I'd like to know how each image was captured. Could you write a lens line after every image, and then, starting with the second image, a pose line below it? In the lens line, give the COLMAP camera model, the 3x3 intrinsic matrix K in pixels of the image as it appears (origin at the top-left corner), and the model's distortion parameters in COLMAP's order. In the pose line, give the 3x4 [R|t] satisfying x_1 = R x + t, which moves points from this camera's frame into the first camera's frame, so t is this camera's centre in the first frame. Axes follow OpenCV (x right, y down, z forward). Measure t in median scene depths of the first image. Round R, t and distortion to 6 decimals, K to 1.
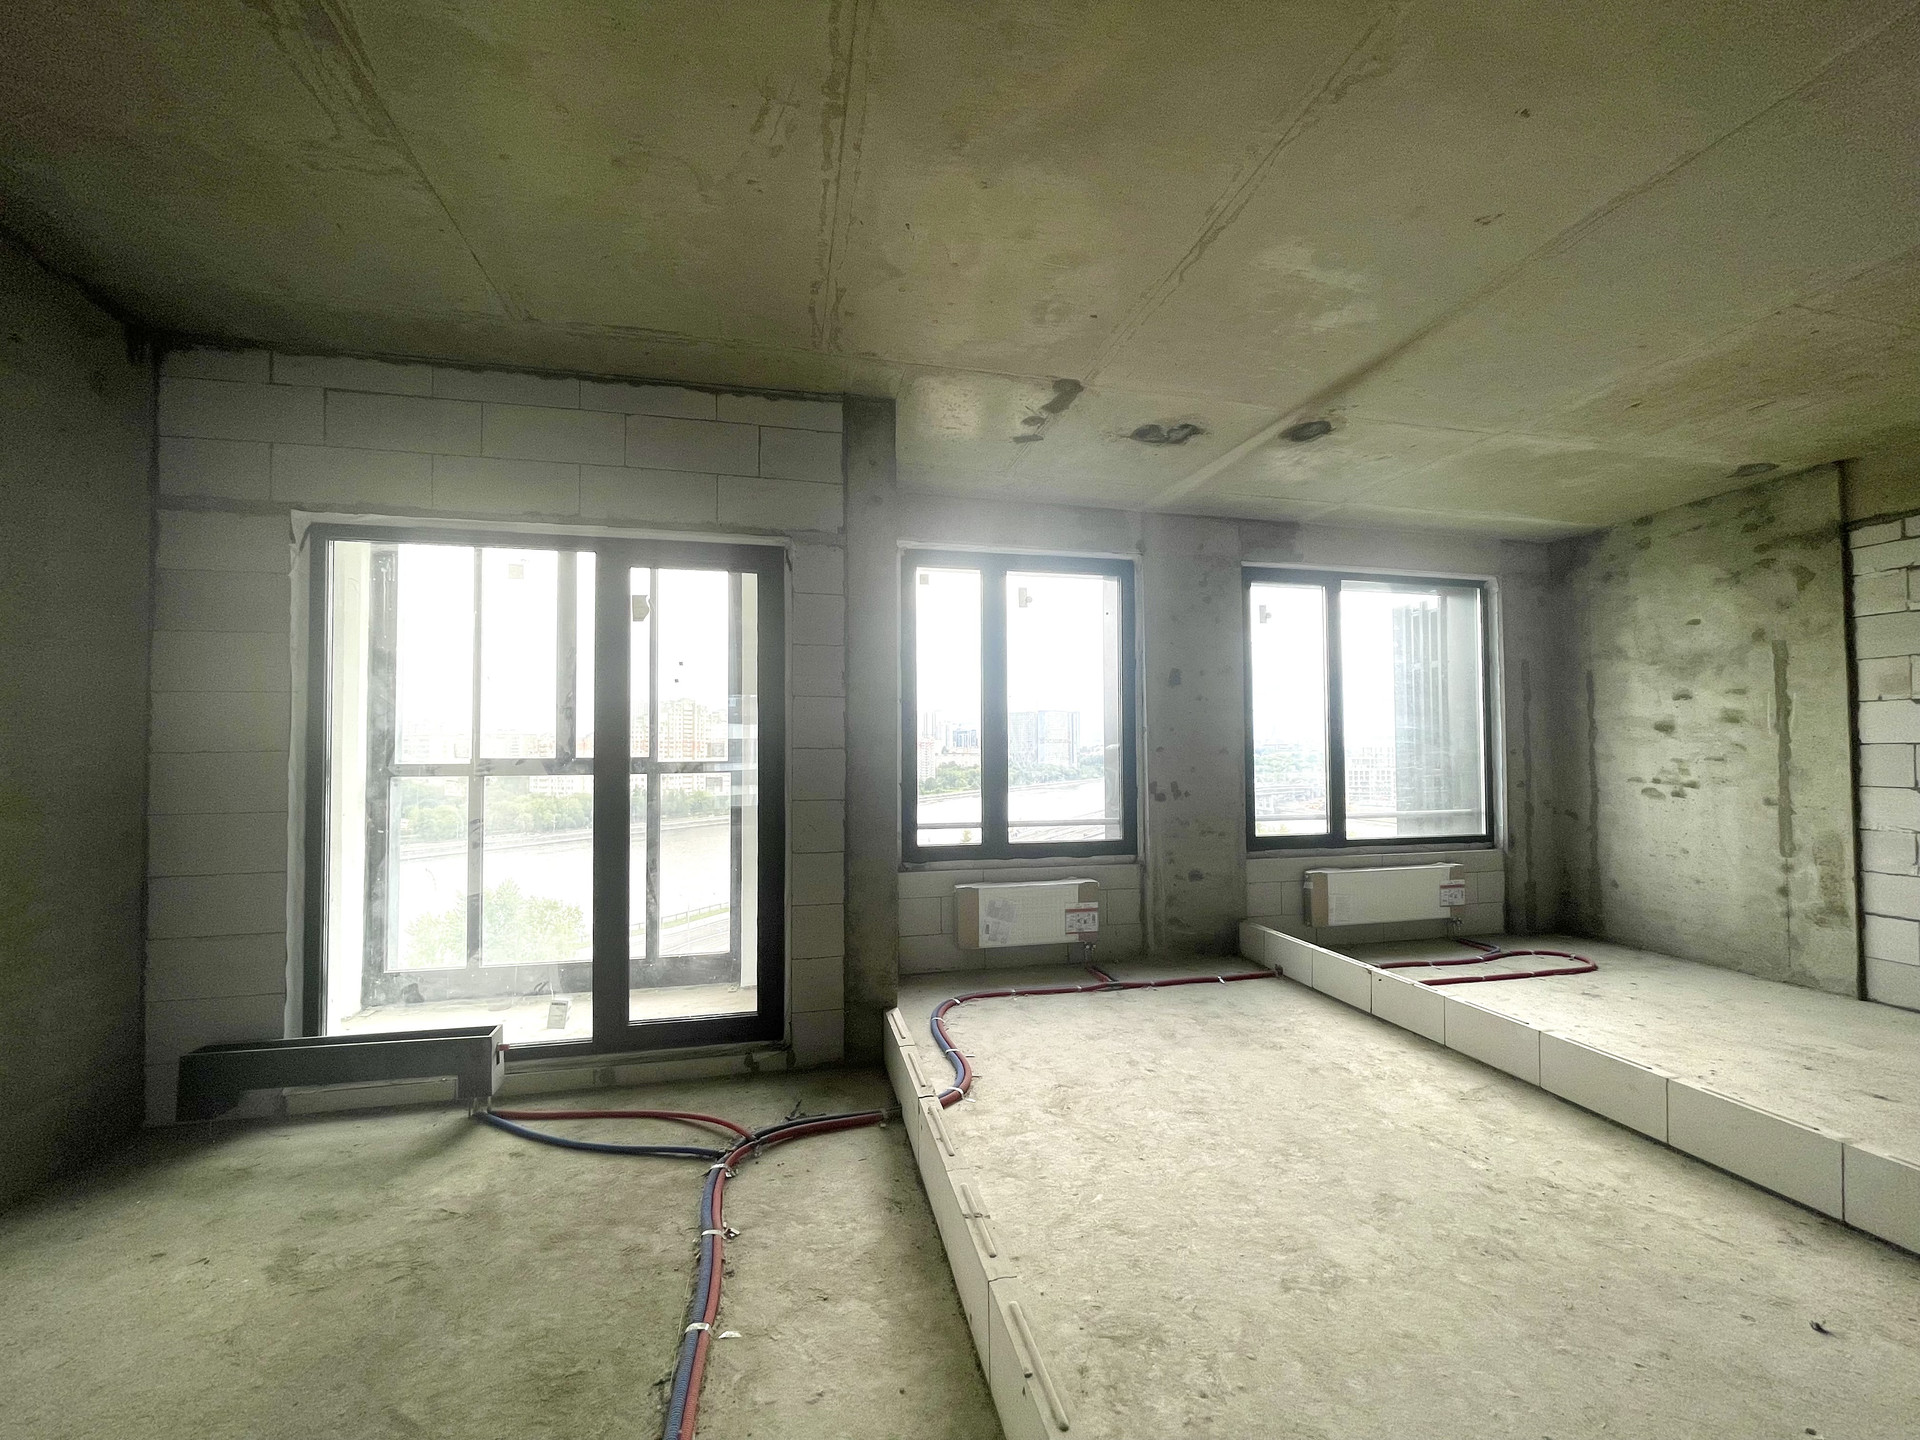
lens RADIAL K [[768.6, 0, 960.8], [0, 768.6, 730.8], [0, 0, 1]] dist [-0.004517, 0.000502]
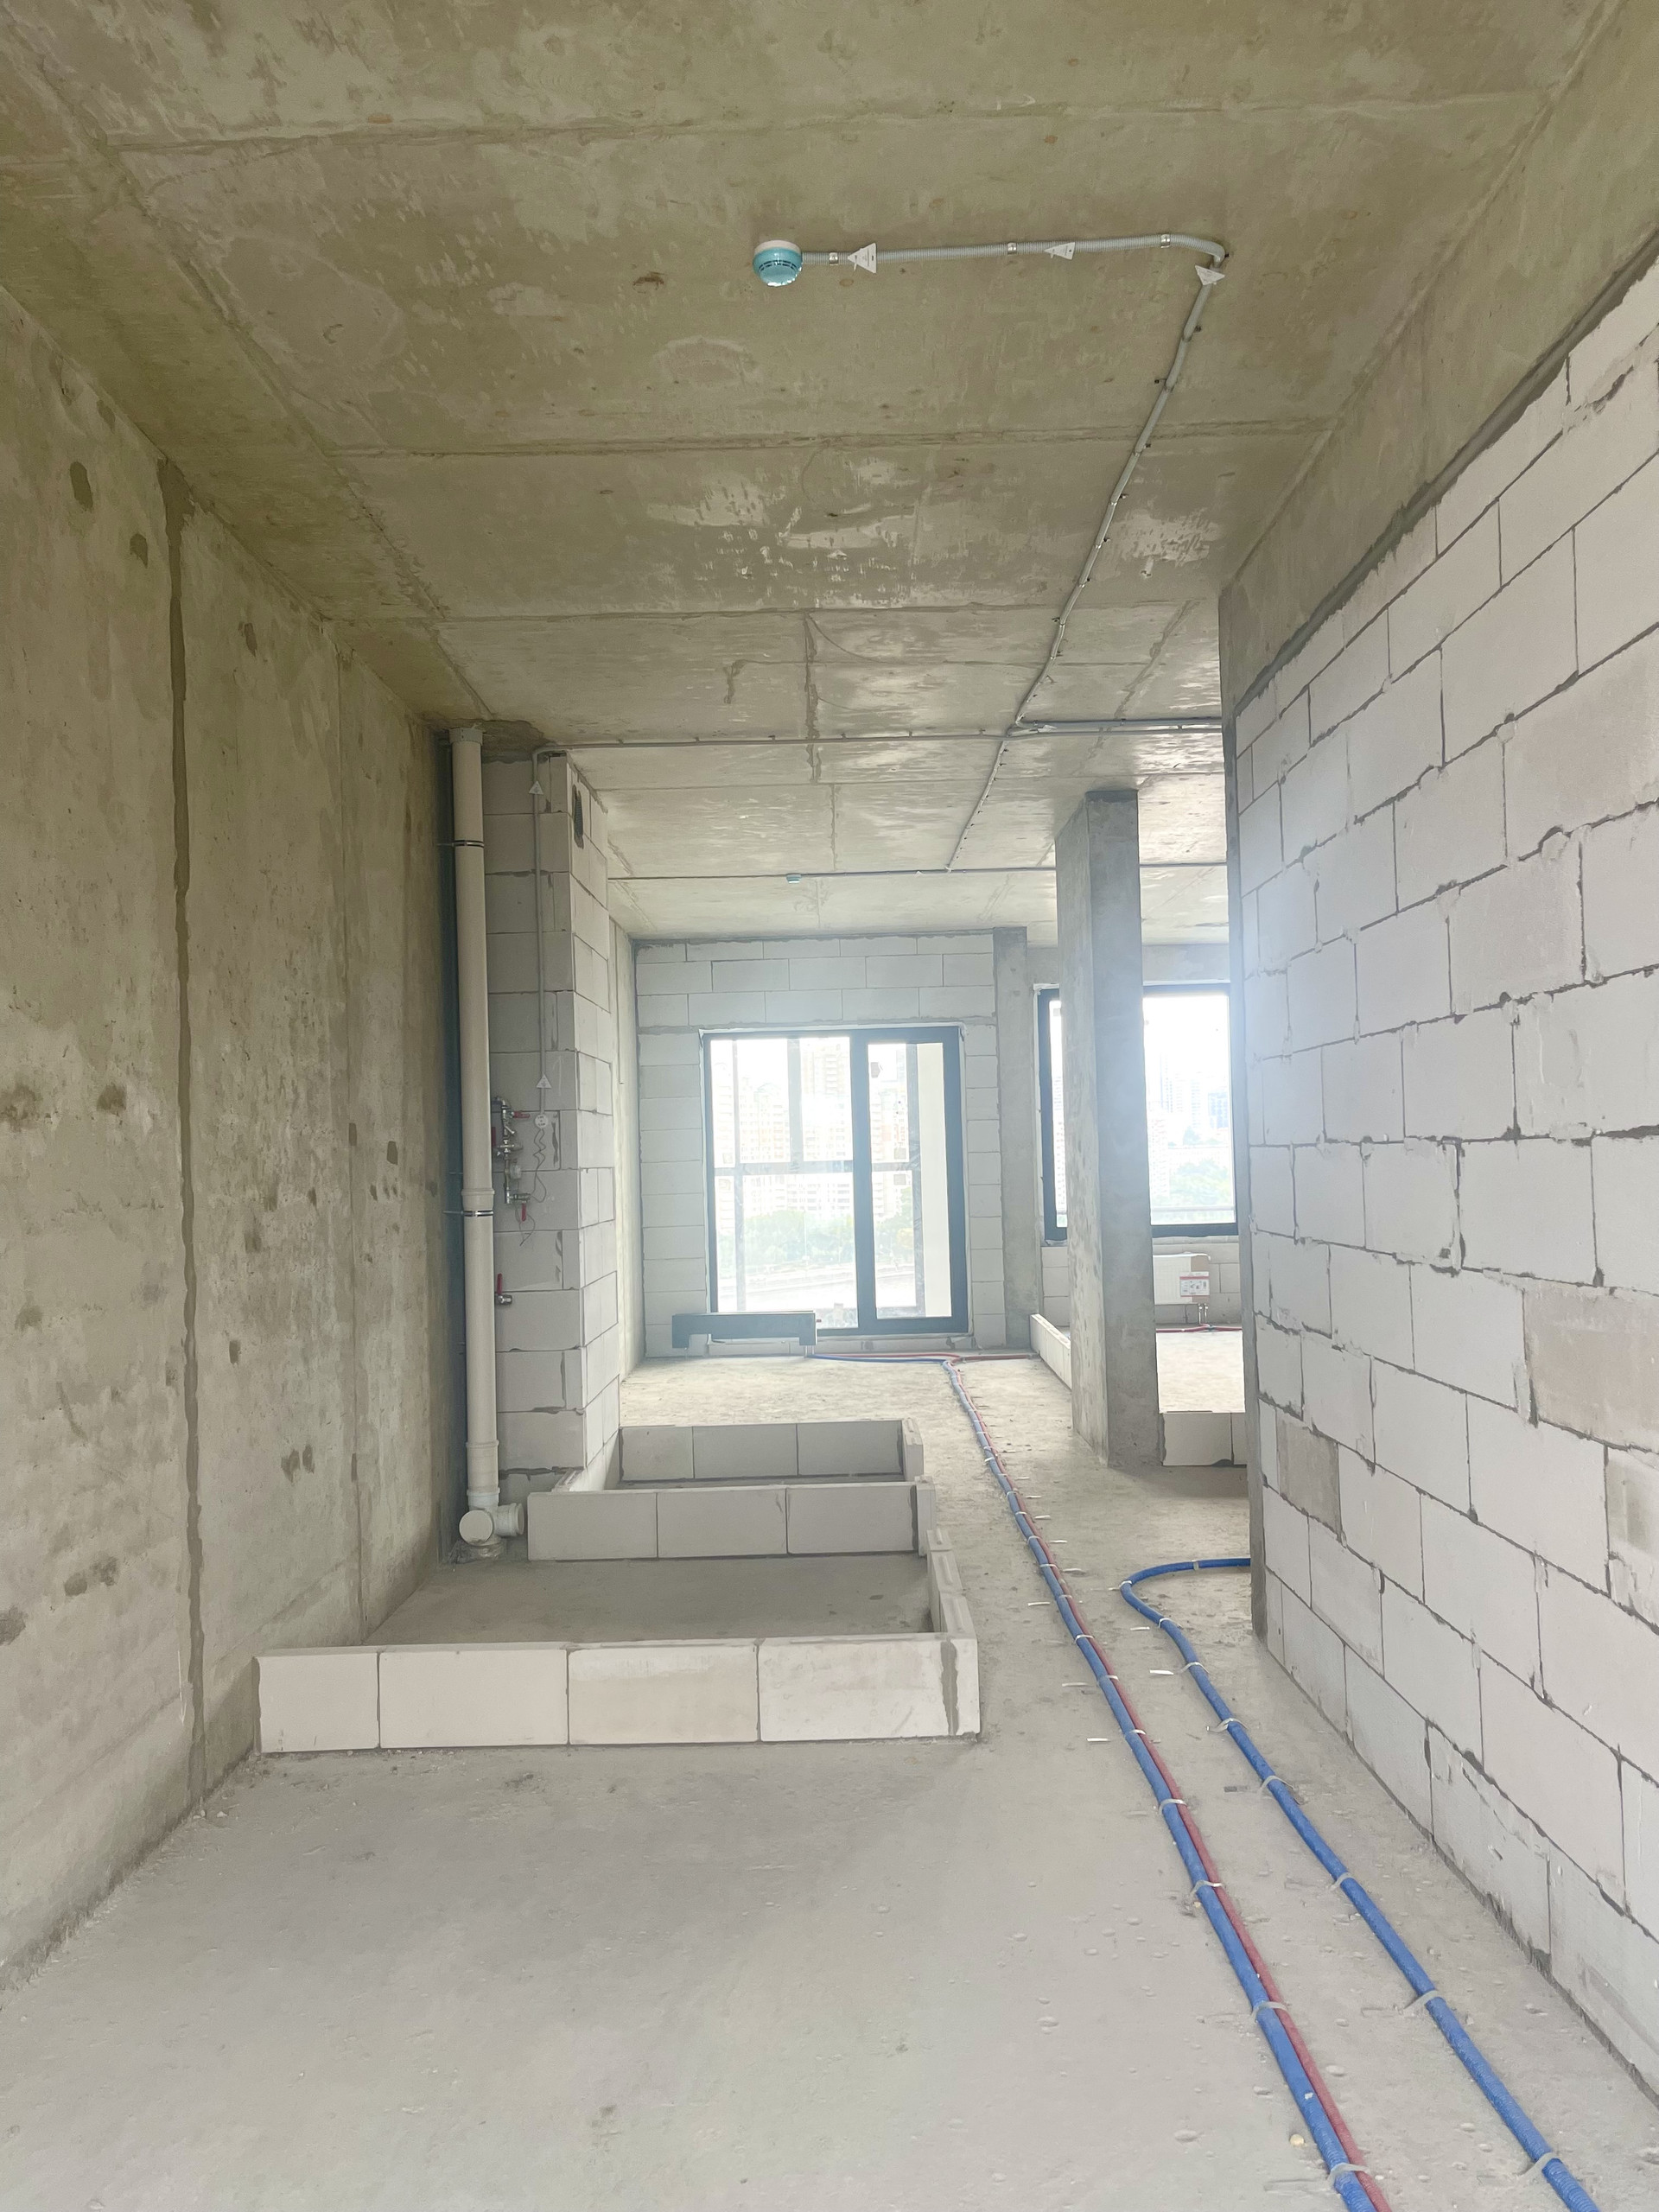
lens RADIAL K [[1694.7, 0, 825.4], [0, 1694.7, 1099.3], [0, 0, 1]] dist [0.007104, 0.000631]
pose [[0.970116, -0.027626, -0.241065, 0.271089], [0.028145, 0.999603, -0.001292, -0.071612], [0.241005, -0.005532, 0.970508, -1.950582]]
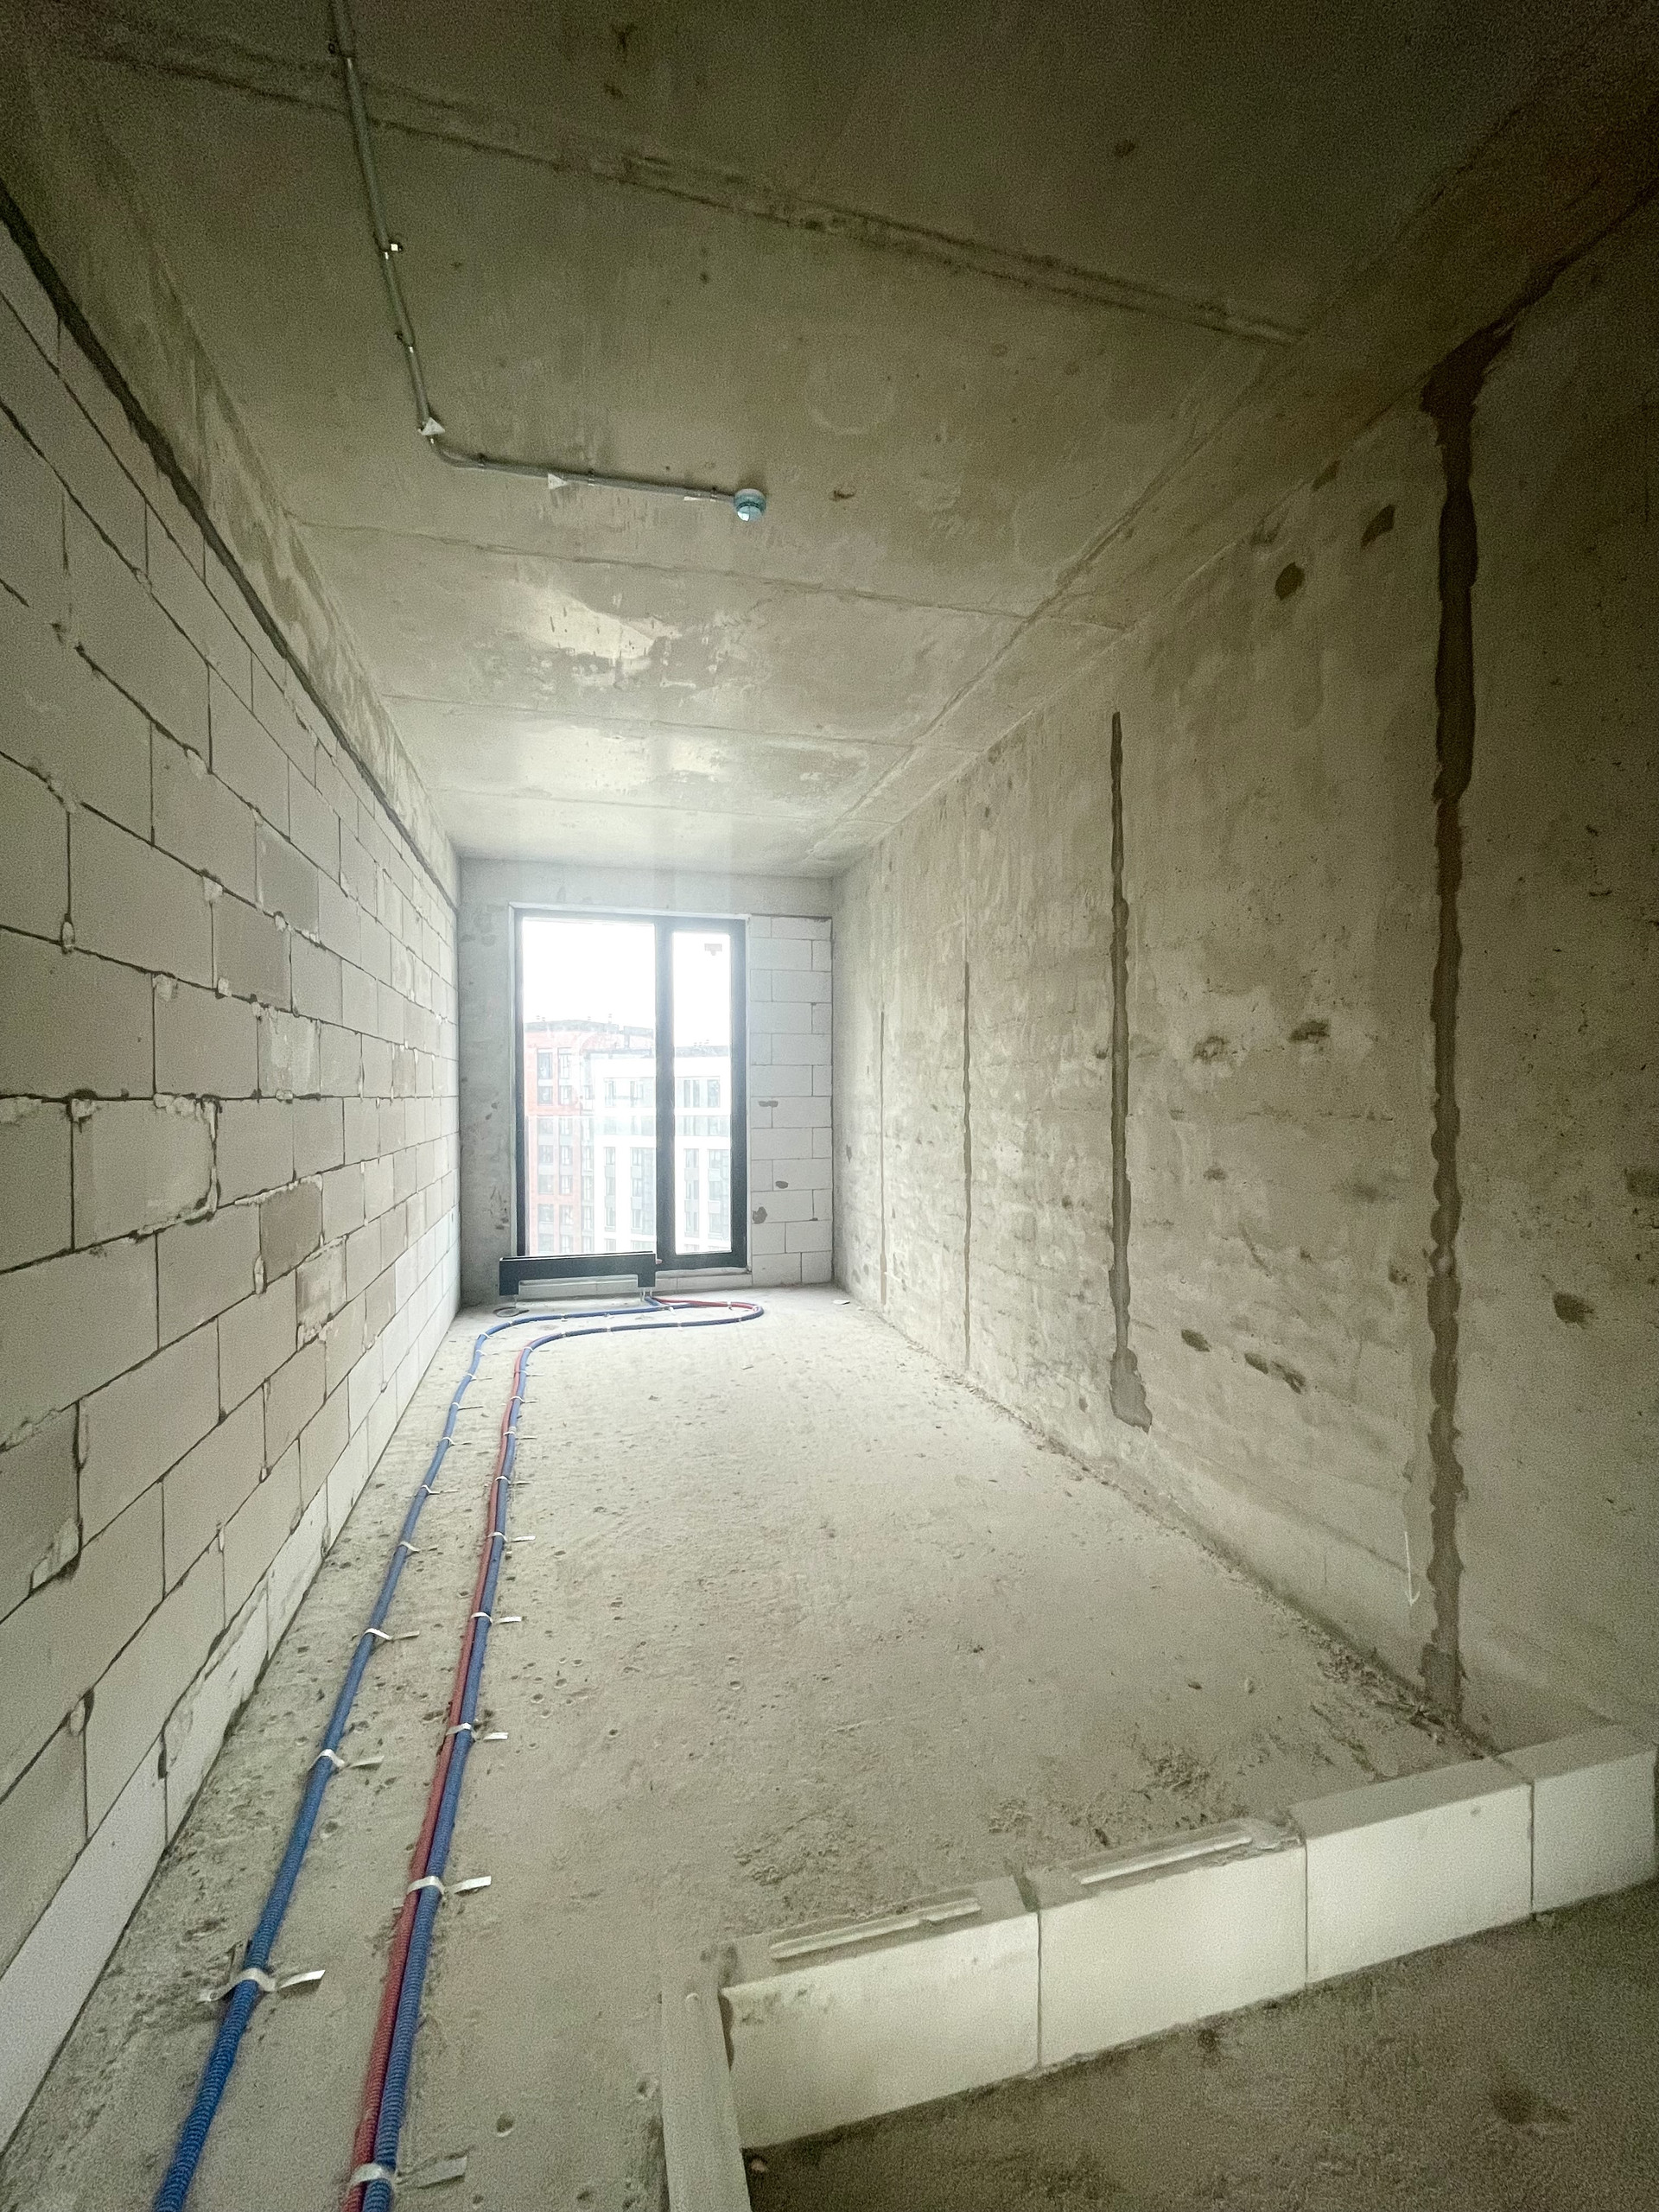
lens RADIAL K [[885.5, 0, 818.4], [0, 885.5, 1100.1], [0, 0, 1]] dist [-0.004517, 0.000502]
pose [[-0.999130, 0.013864, -0.039331, -0.439924], [0.014909, 0.999540, -0.026419, 0.078251], [0.038947, -0.026982, -0.998877, 2.501264]]
